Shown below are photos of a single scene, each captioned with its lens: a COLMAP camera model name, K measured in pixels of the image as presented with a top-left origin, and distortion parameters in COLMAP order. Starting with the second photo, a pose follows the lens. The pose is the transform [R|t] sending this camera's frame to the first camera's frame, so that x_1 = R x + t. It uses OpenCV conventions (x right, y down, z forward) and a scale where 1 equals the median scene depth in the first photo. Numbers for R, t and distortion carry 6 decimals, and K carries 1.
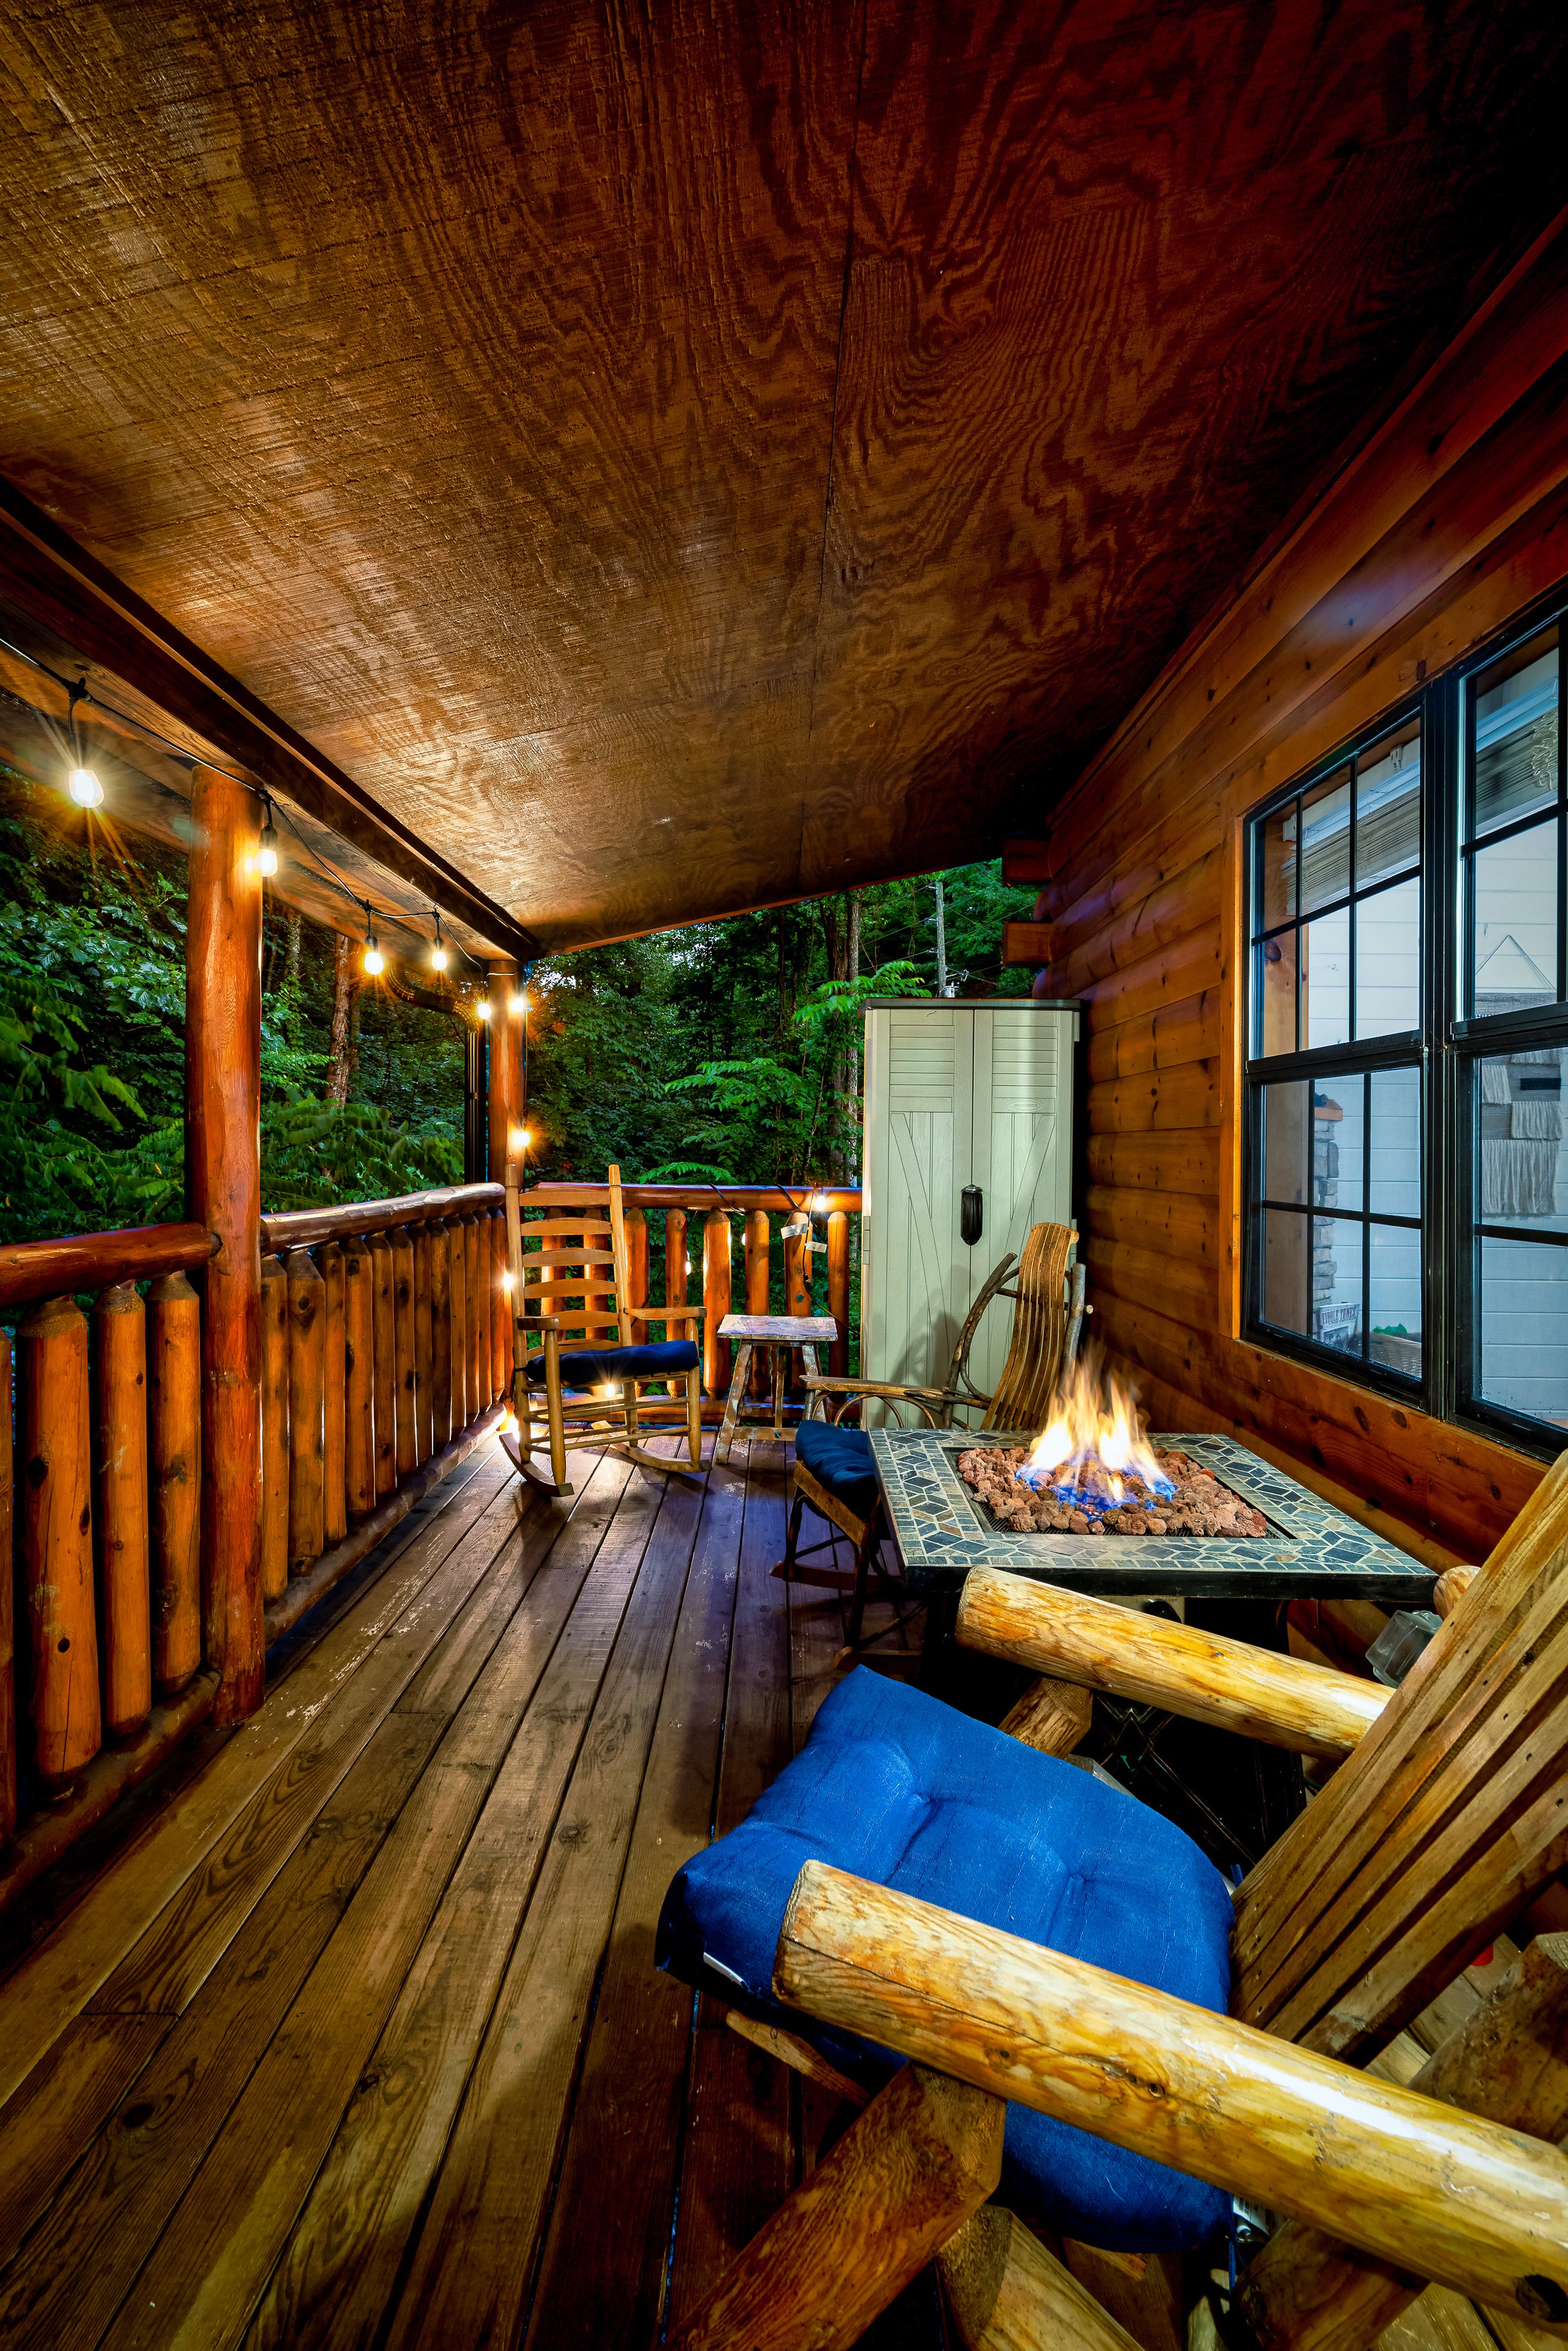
lens RADIAL K [[1090.0, 0, 767.2], [0, 1090.0, 1209.3], [0, 0, 1]] dist [0.000956, 0.001403]
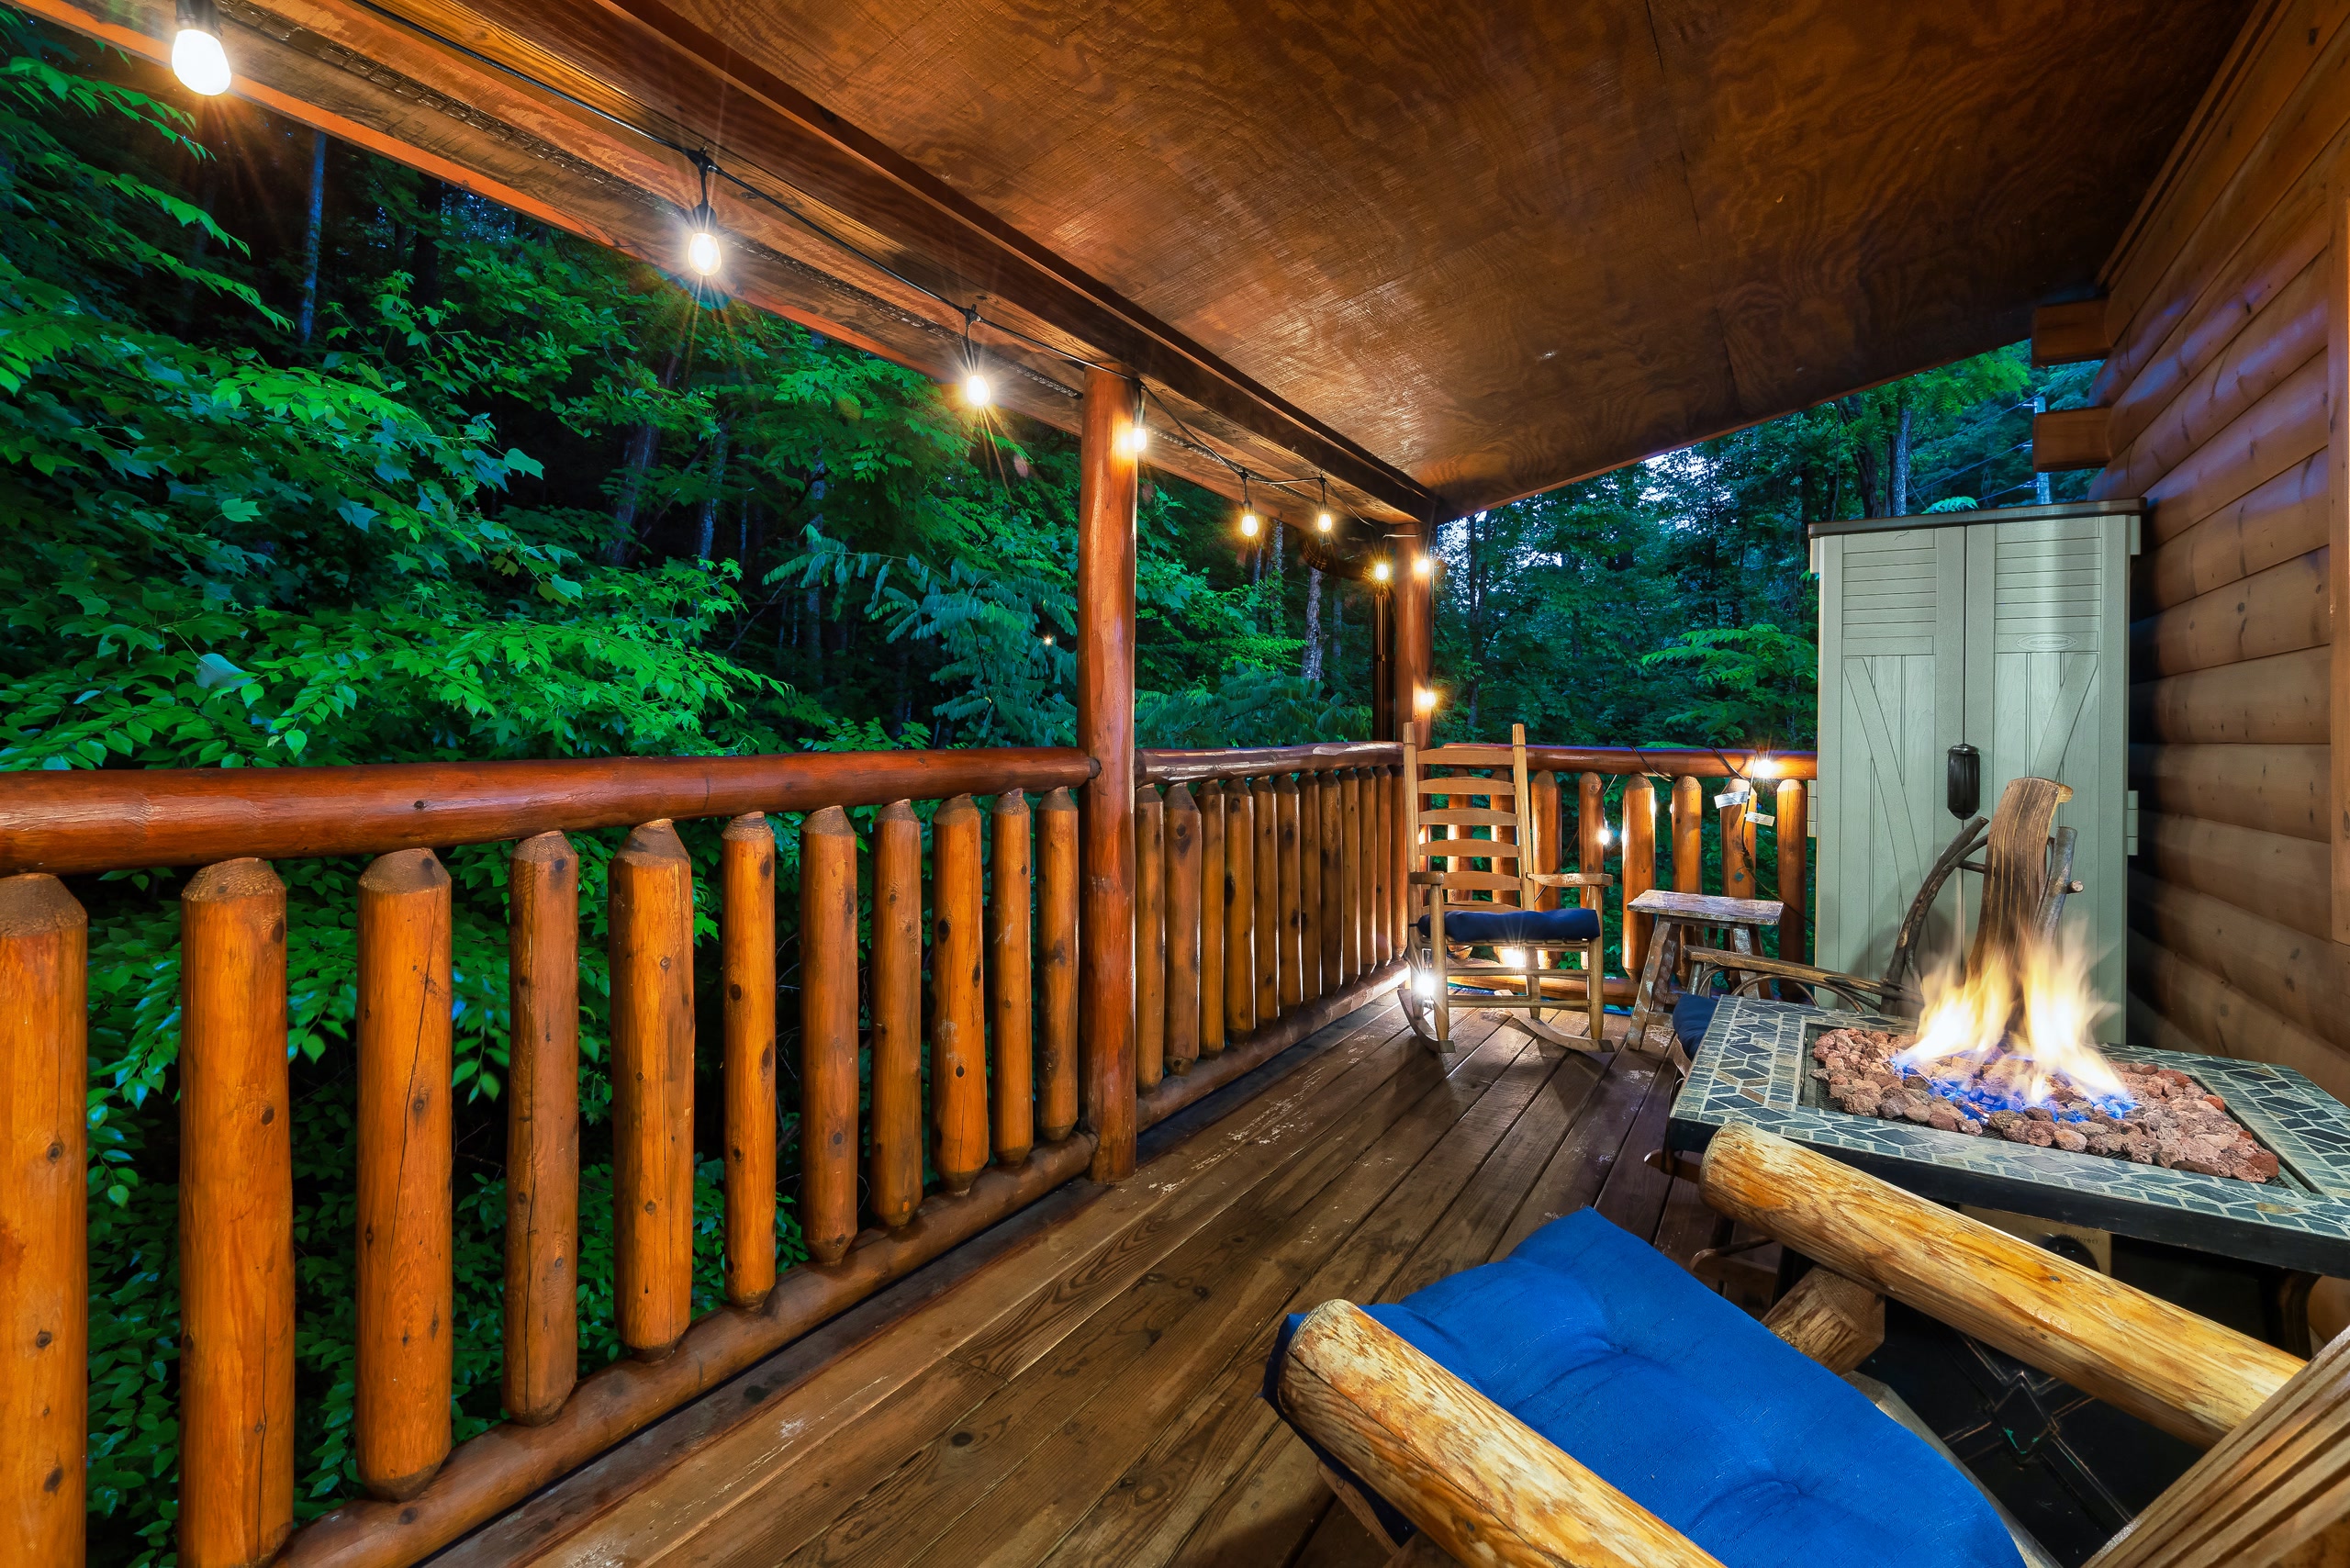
lens RADIAL K [[1089.7, 0, 1175.0], [0, 1089.7, 784.0], [0, 0, 1]] dist [0.000956, 0.001403]
pose [[0.865124, 0.021671, -0.501090, 0.131026], [-0.028905, 0.999560, -0.006675, 0.044116], [0.500725, 0.020259, 0.865369, 0.015033]]
